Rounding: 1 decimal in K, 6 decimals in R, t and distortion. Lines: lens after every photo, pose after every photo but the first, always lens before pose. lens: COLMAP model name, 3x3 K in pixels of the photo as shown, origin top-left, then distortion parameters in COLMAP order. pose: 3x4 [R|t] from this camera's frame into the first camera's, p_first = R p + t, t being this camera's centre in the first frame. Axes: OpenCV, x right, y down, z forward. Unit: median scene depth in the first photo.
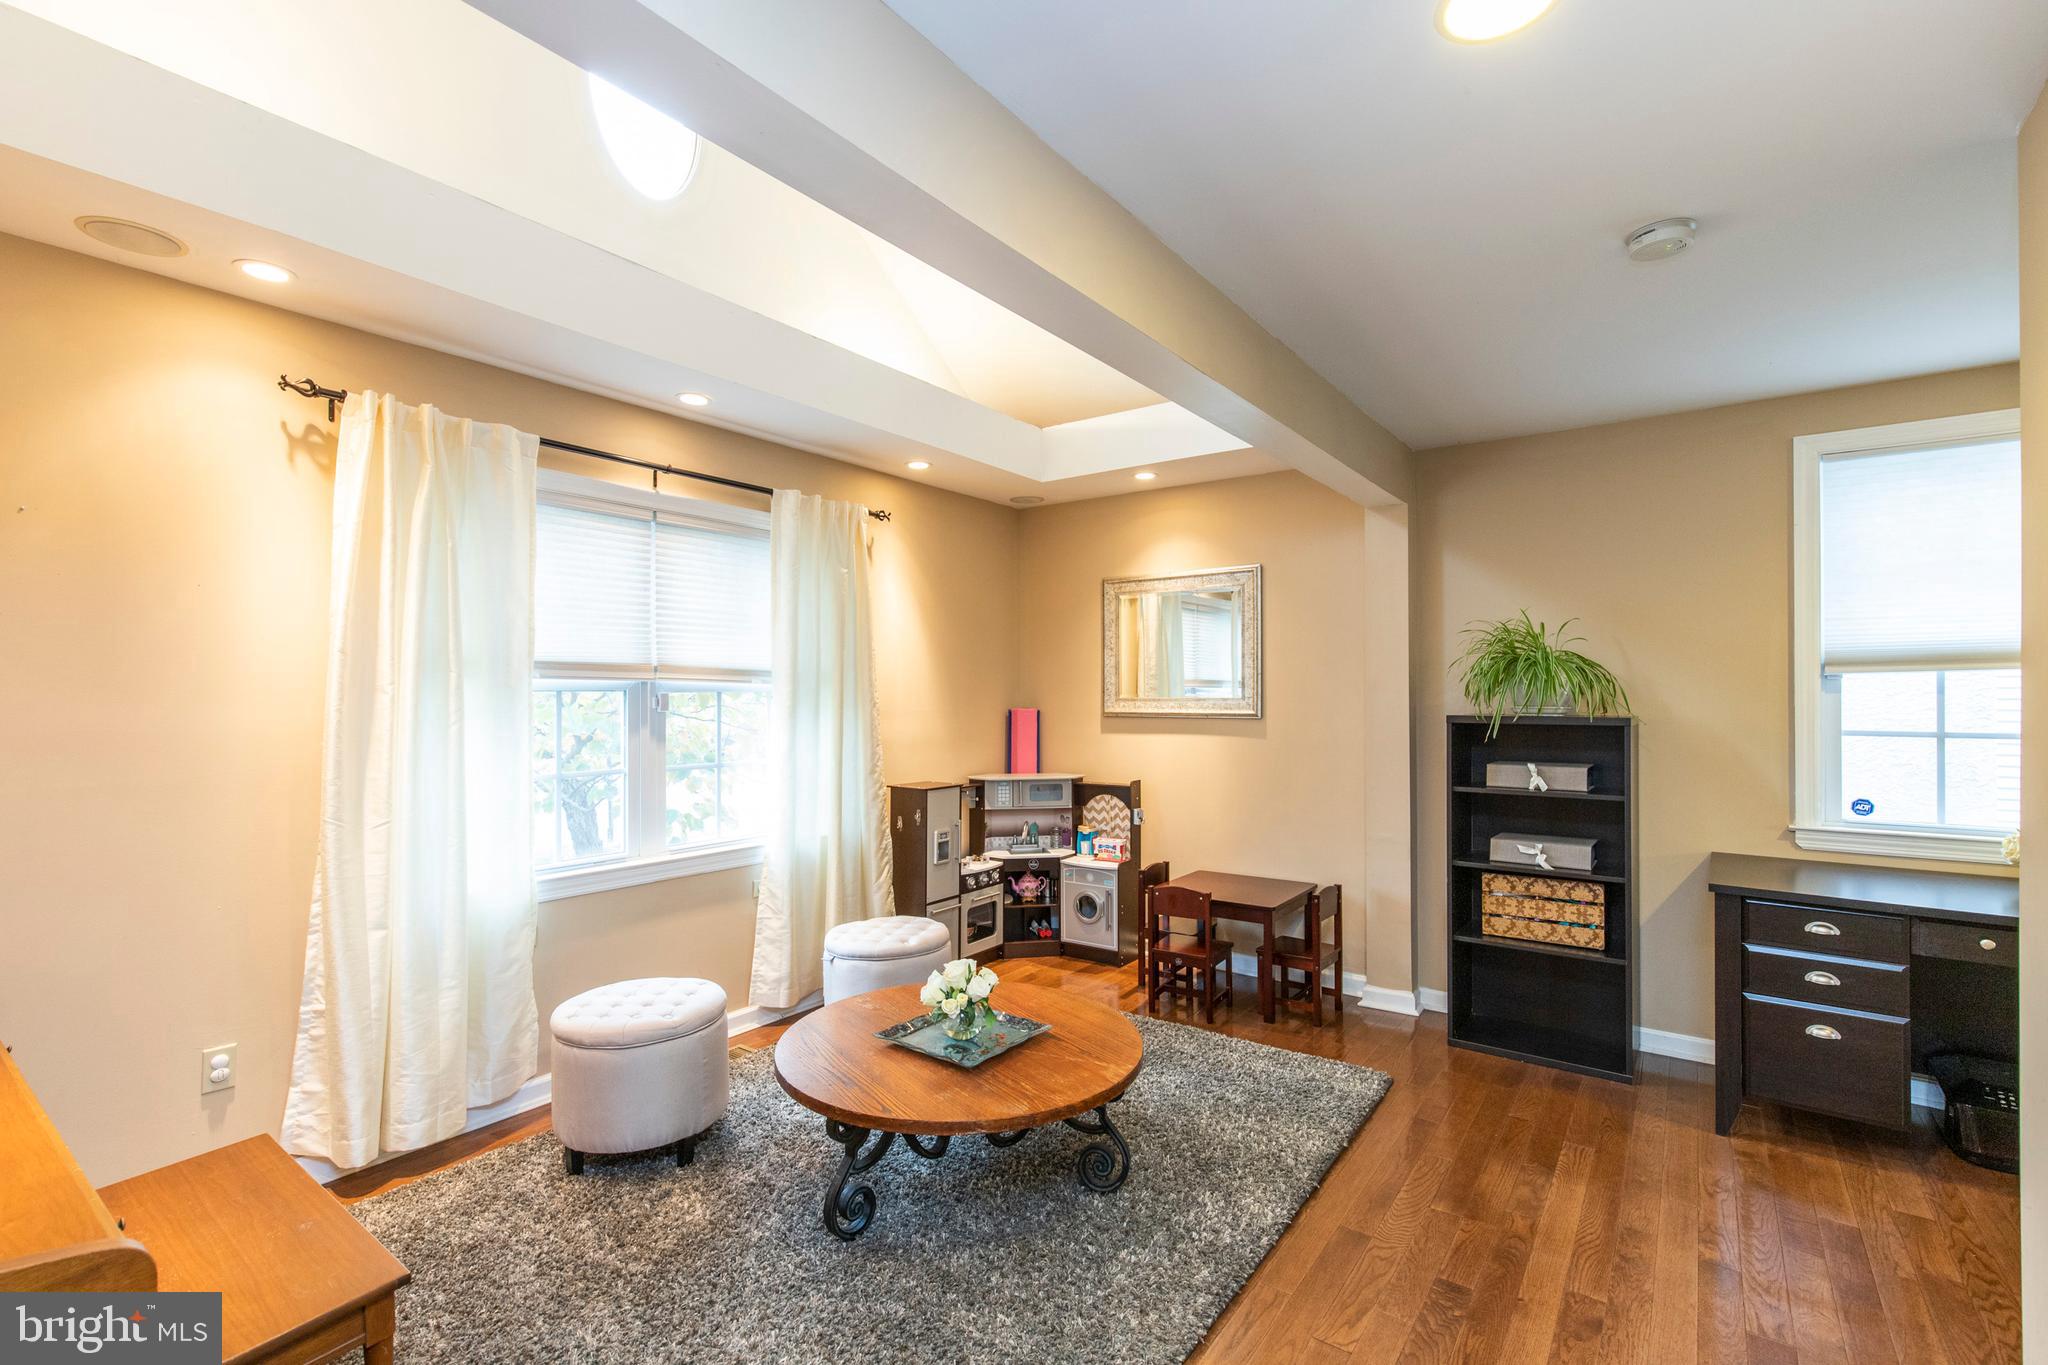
lens RADIAL K [[929.5, 0, 1020.0], [0, 929.5, 689.6], [0, 0, 1]] dist [0.006301, 0.000244]
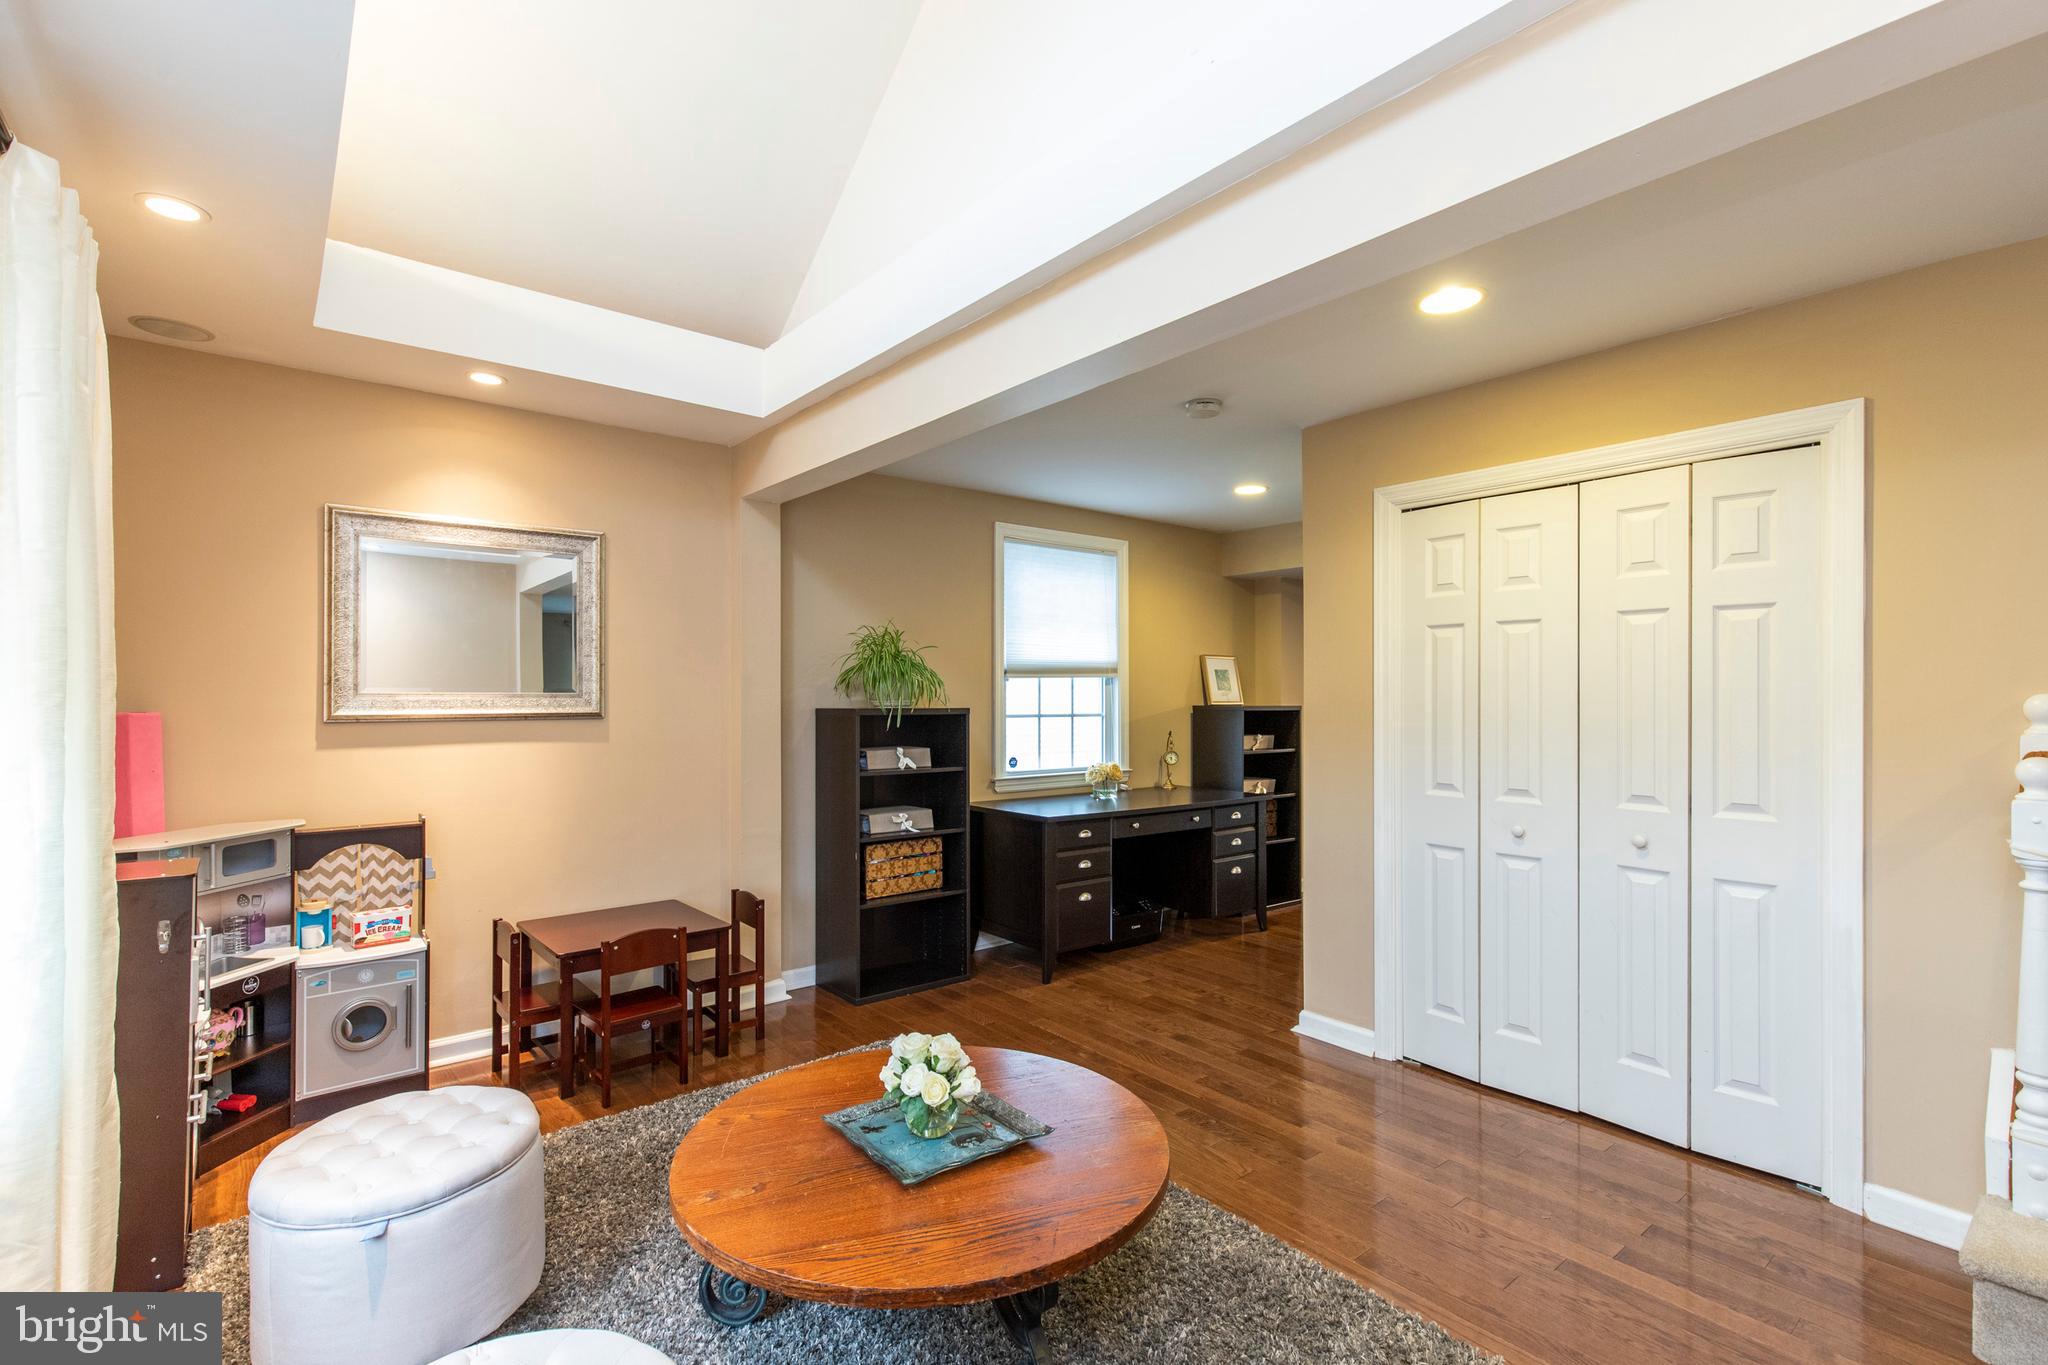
lens RADIAL K [[929.5, 0, 1014.3], [0, 929.5, 693.8], [0, 0, 1]] dist [0.006301, 0.000244]
pose [[0.246712, 0.003540, 0.969082, -0.582869], [-0.004856, 0.999985, -0.002417, 0.011821], [-0.969077, -0.004110, 0.246725, 0.558923]]
